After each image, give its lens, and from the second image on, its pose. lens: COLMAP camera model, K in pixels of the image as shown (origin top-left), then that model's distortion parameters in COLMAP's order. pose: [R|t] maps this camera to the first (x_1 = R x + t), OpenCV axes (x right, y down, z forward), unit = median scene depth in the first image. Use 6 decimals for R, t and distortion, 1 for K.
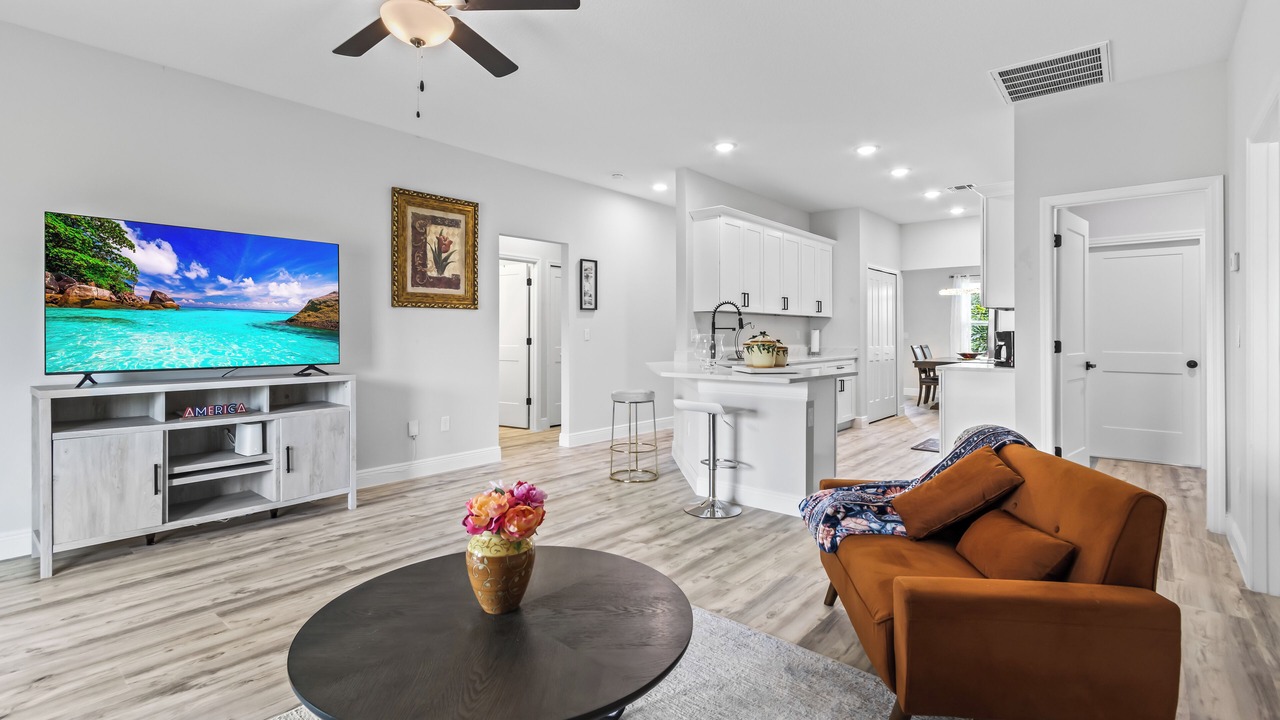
lens RADIAL K [[592.4, 0, 641.4], [0, 592.4, 336.1], [0, 0, 1]] dist [0.000354, 0.000154]
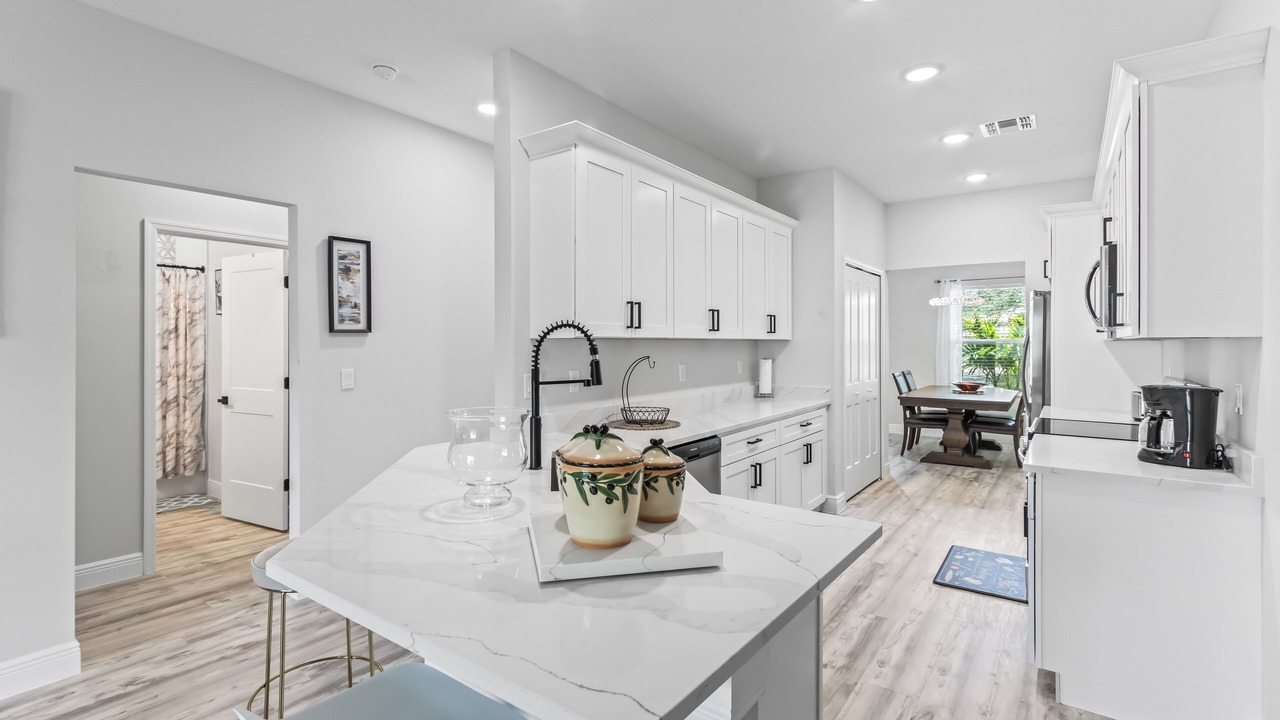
lens RADIAL K [[592.4, 0, 639.5], [0, 592.4, 351.3], [0, 0, 1]] dist [0.000354, 0.000154]
pose [[0.997219, -0.003705, 0.074436, 0.120950], [0.002890, 0.999935, 0.011054, -0.029792], [-0.074472, -0.010808, 0.997165, 0.409106]]
